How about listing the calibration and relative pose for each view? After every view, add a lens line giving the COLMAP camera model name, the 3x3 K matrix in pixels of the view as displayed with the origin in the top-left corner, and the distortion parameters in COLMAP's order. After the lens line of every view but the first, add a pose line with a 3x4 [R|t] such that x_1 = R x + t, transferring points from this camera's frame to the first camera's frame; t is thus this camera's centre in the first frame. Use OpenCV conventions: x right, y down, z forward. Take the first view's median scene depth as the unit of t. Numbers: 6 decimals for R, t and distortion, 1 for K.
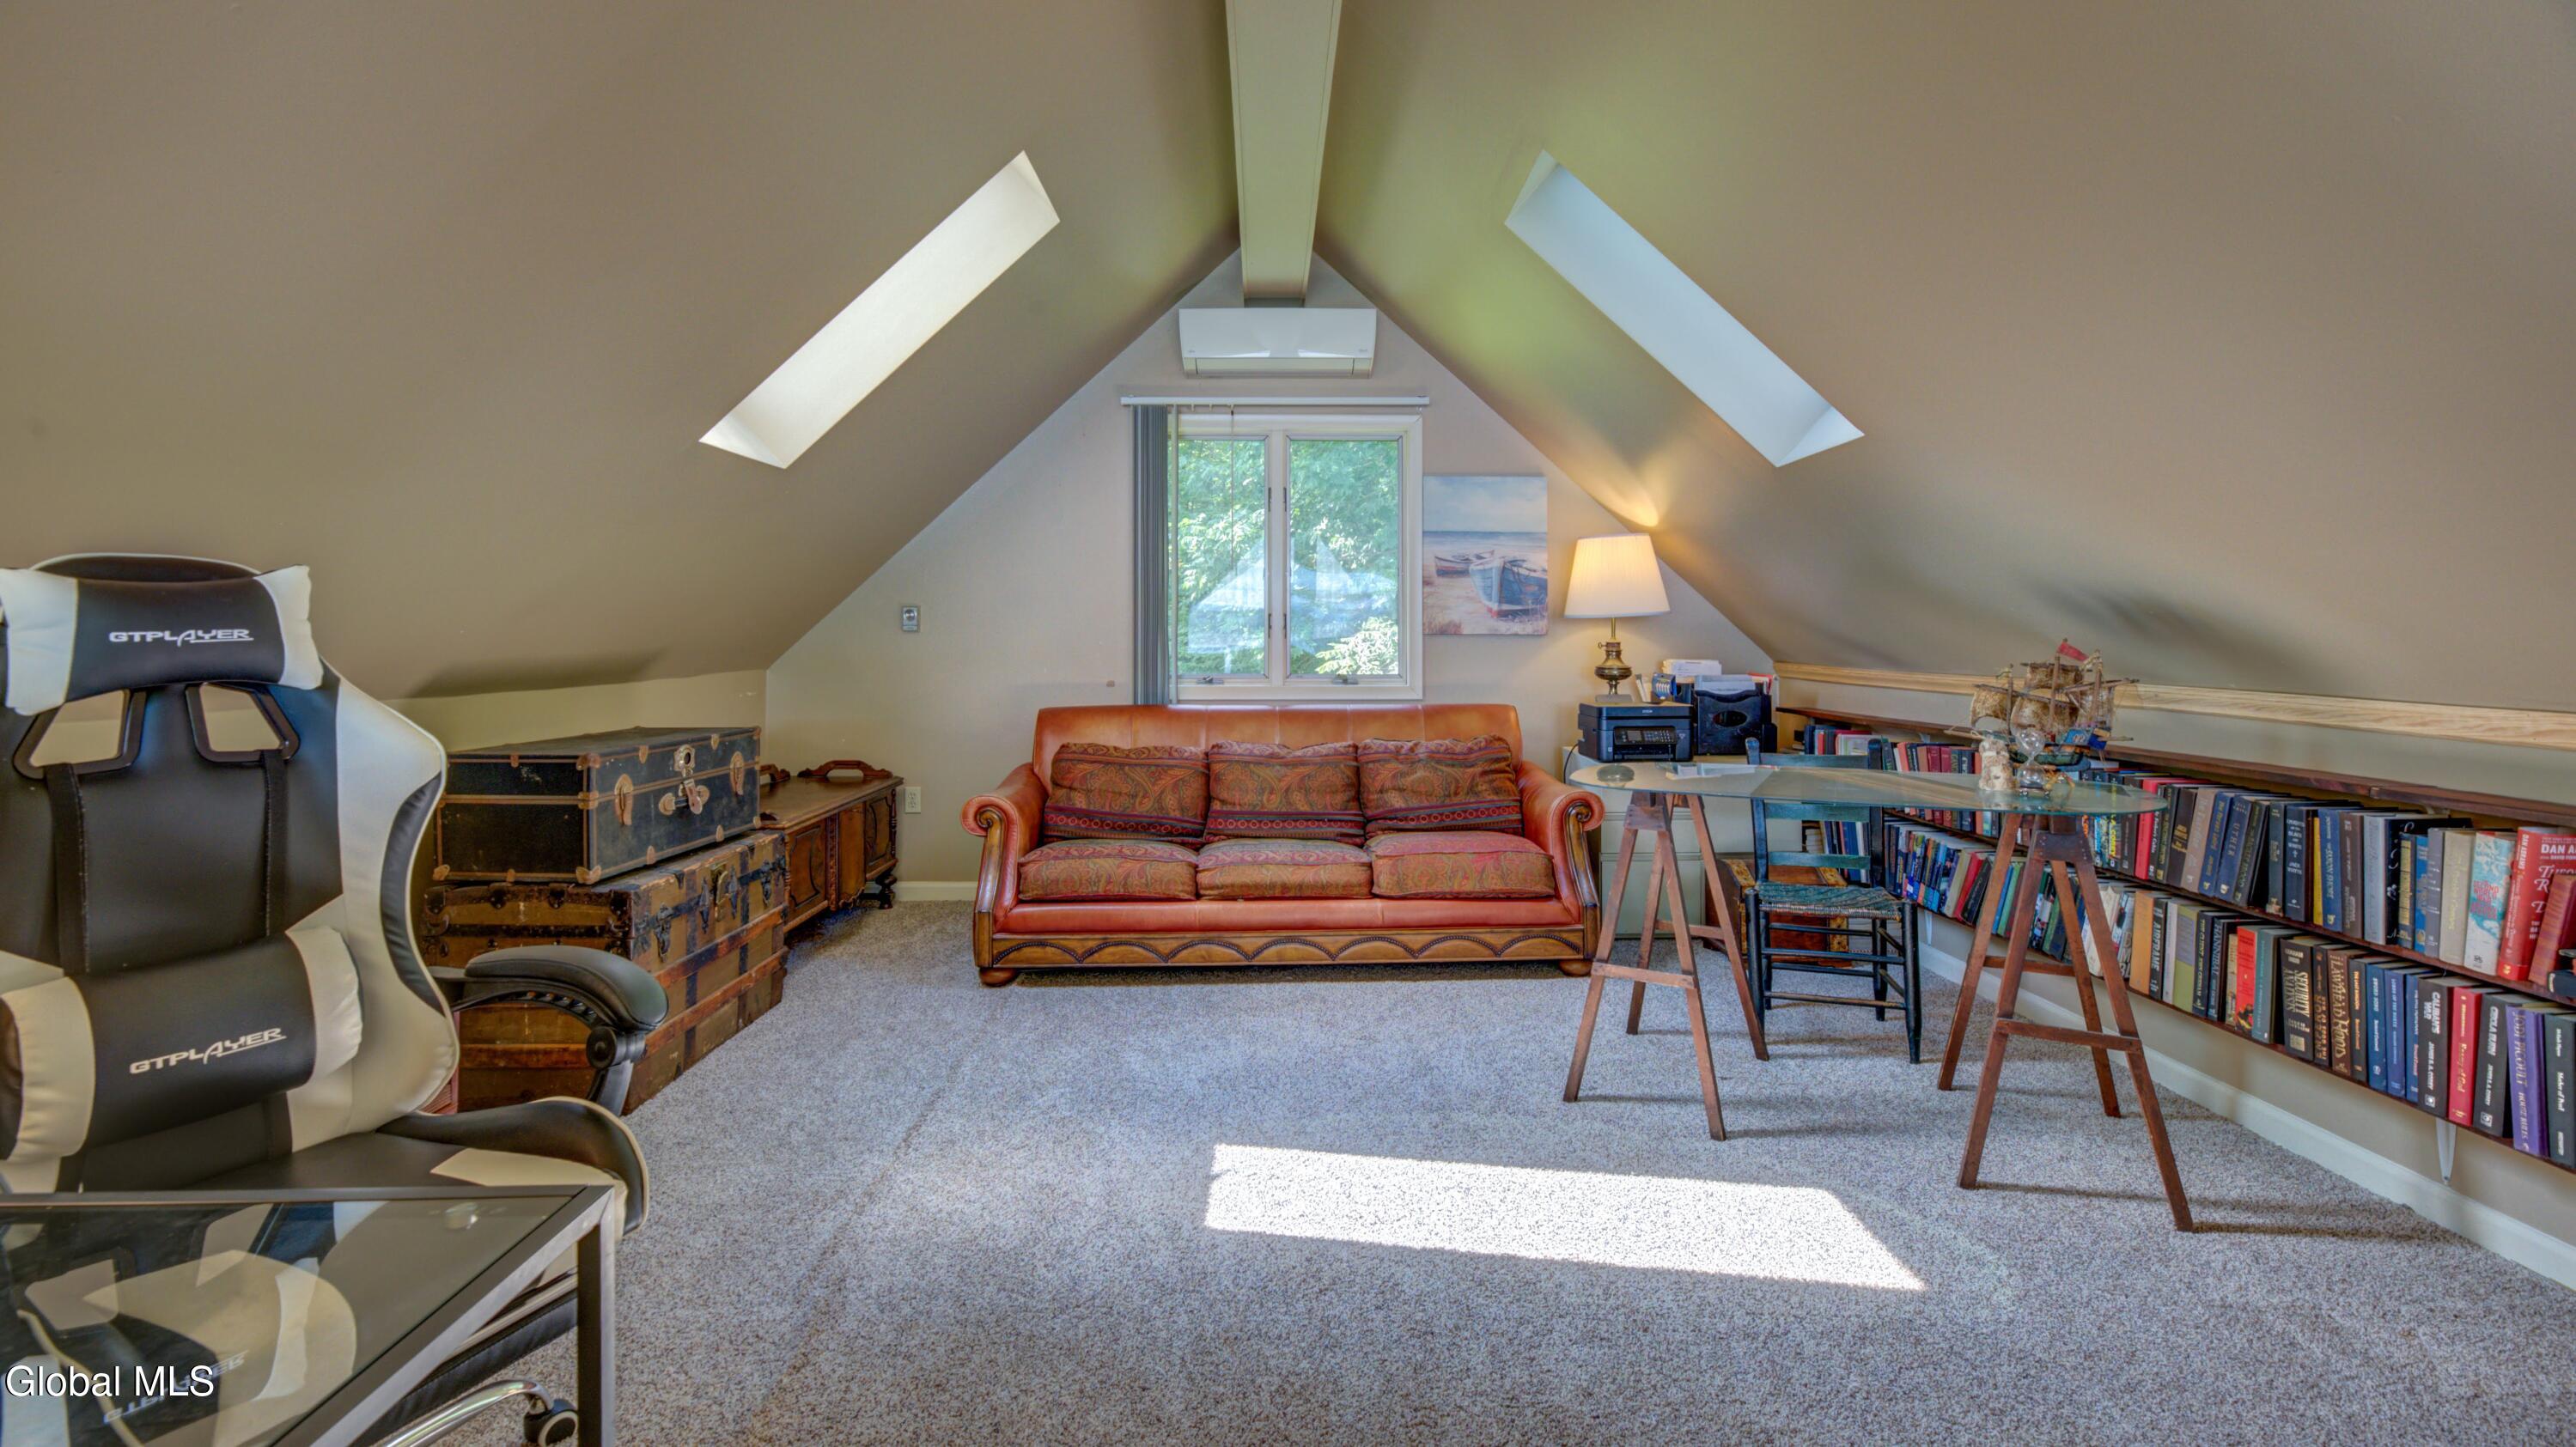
lens RADIAL K [[1028.4, 0, 1285.7], [0, 1028.4, 617.3], [0, 0, 1]] dist [-0.002186, -0.000491]
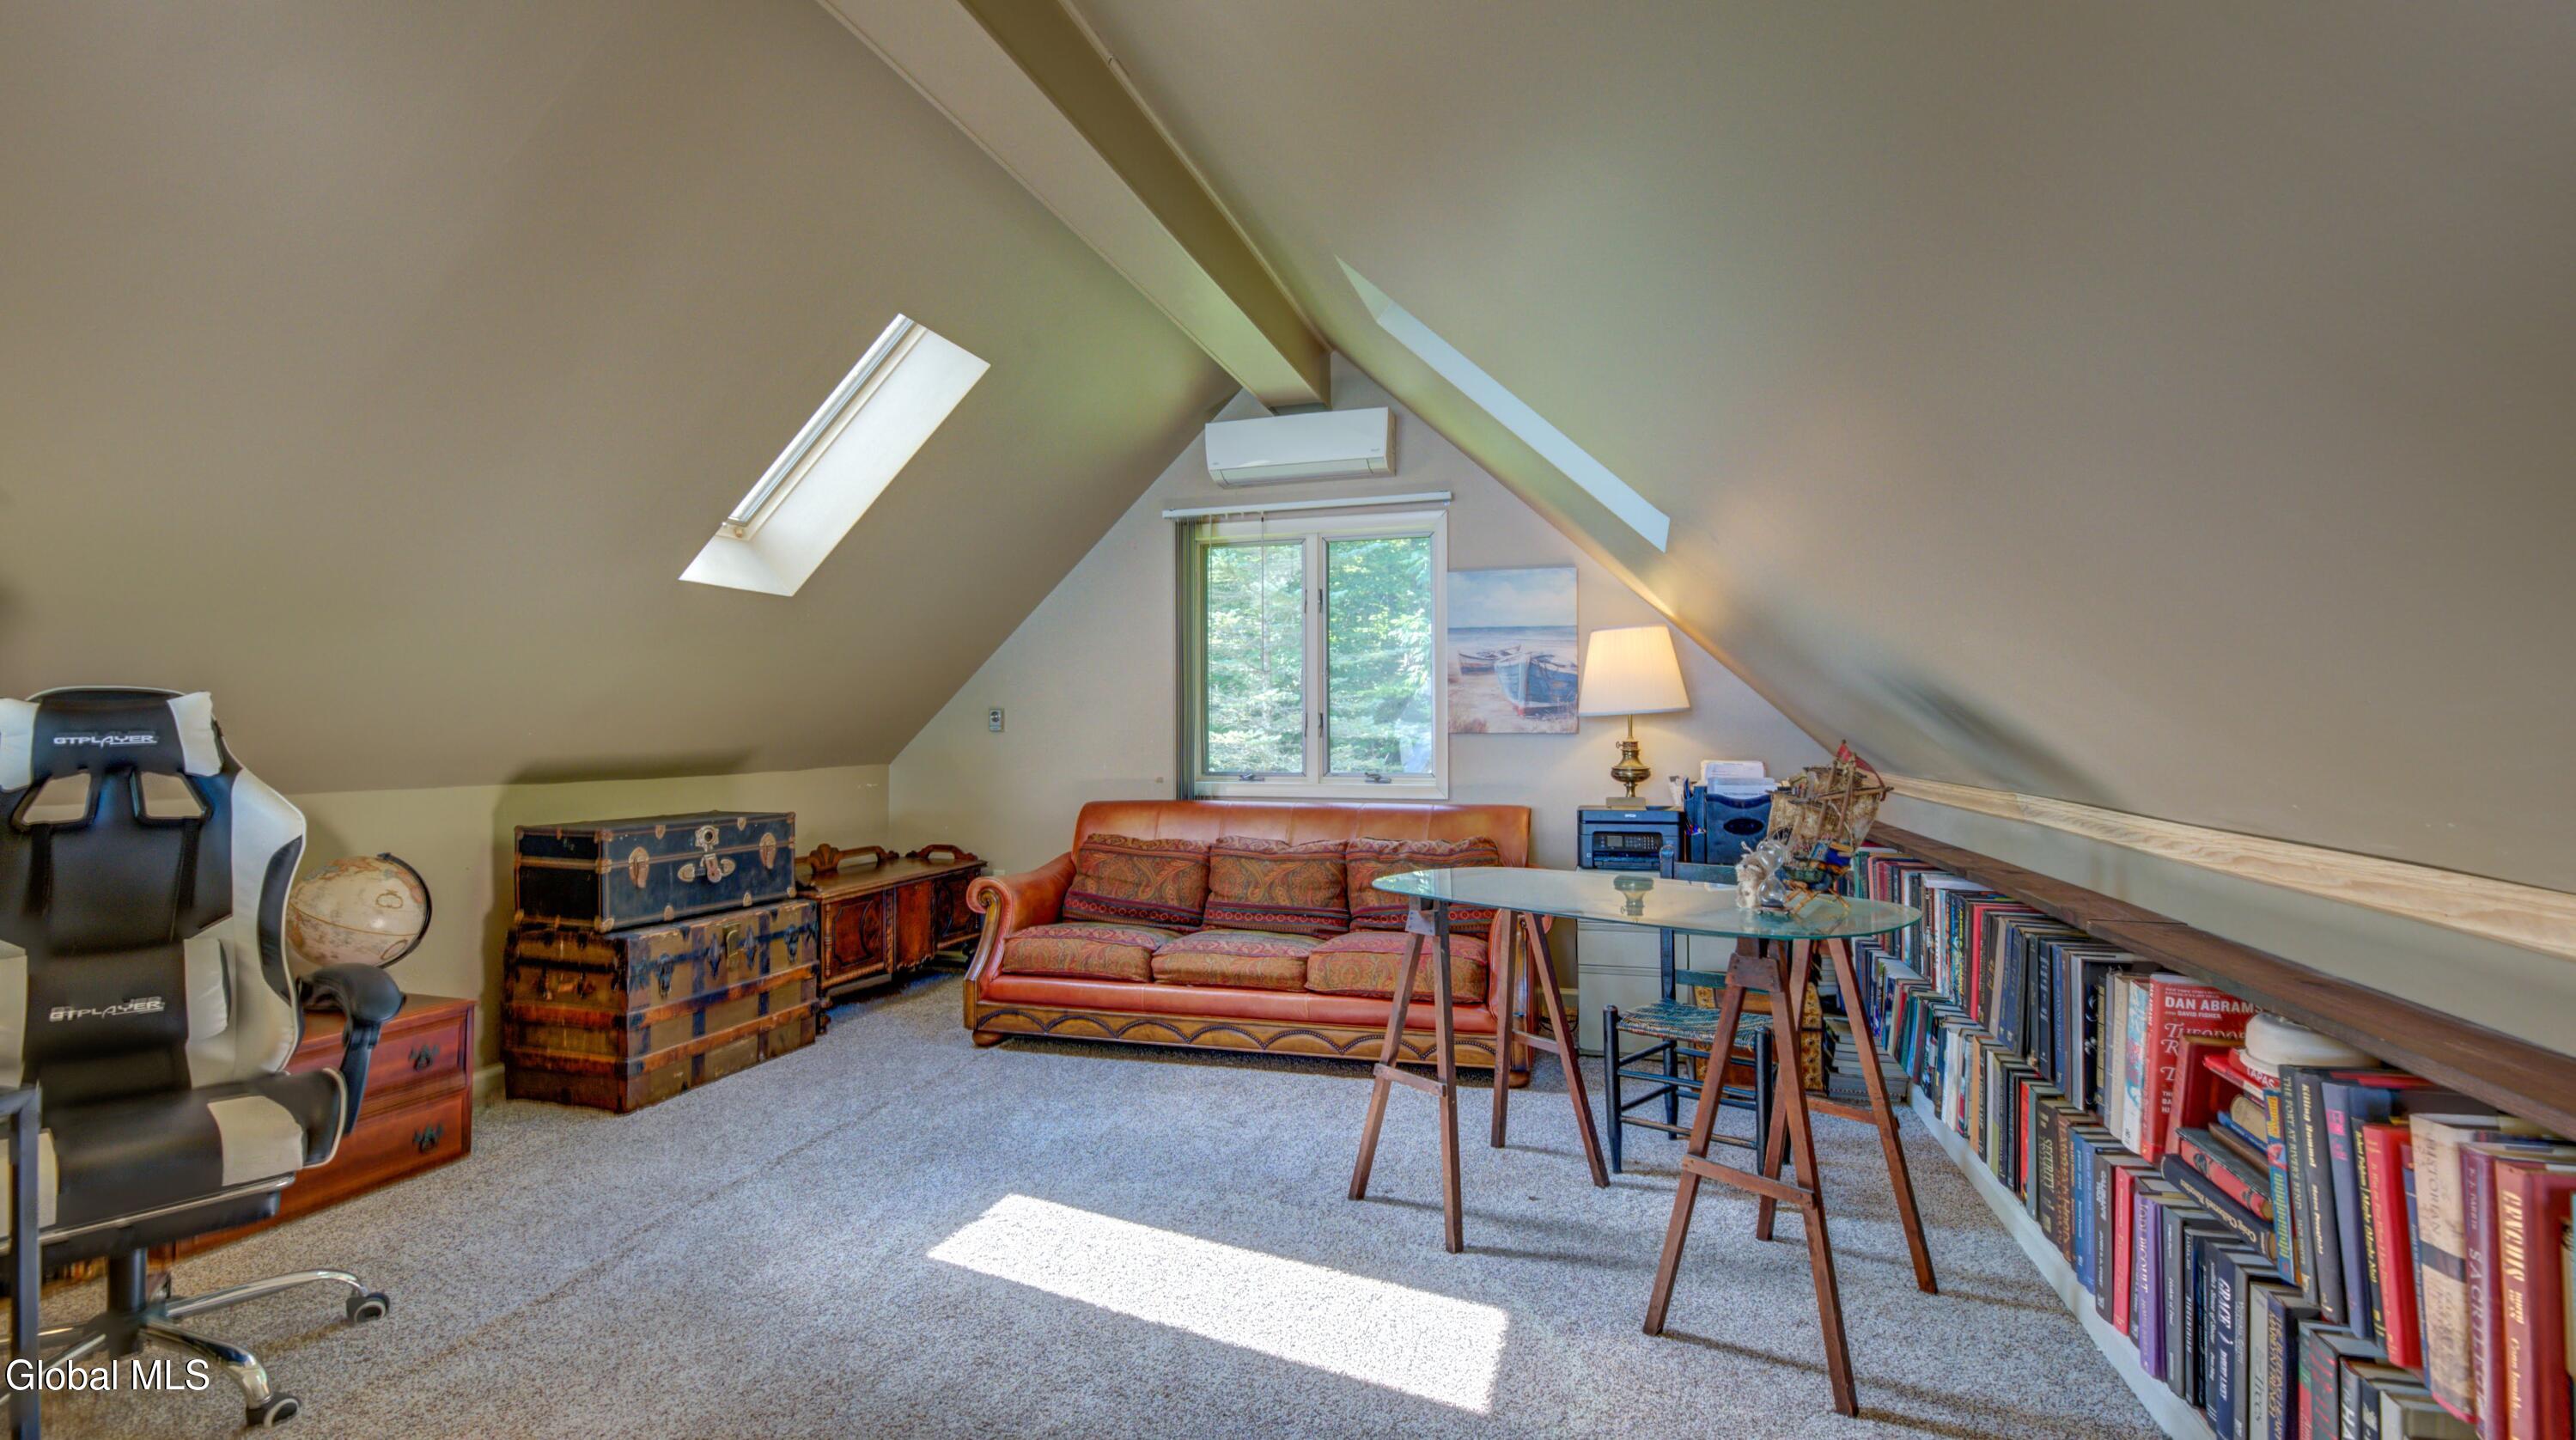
lens RADIAL K [[1041.7, 0, 1288.0], [0, 1041.7, 720.0], [0, 0, 1]] dist [-0.001454, -0.000159]
pose [[0.957858, -0.005078, -0.287199, 0.372988], [0.006741, 0.999966, 0.004803, -0.002751], [0.287164, -0.006537, 0.957859, 0.005170]]
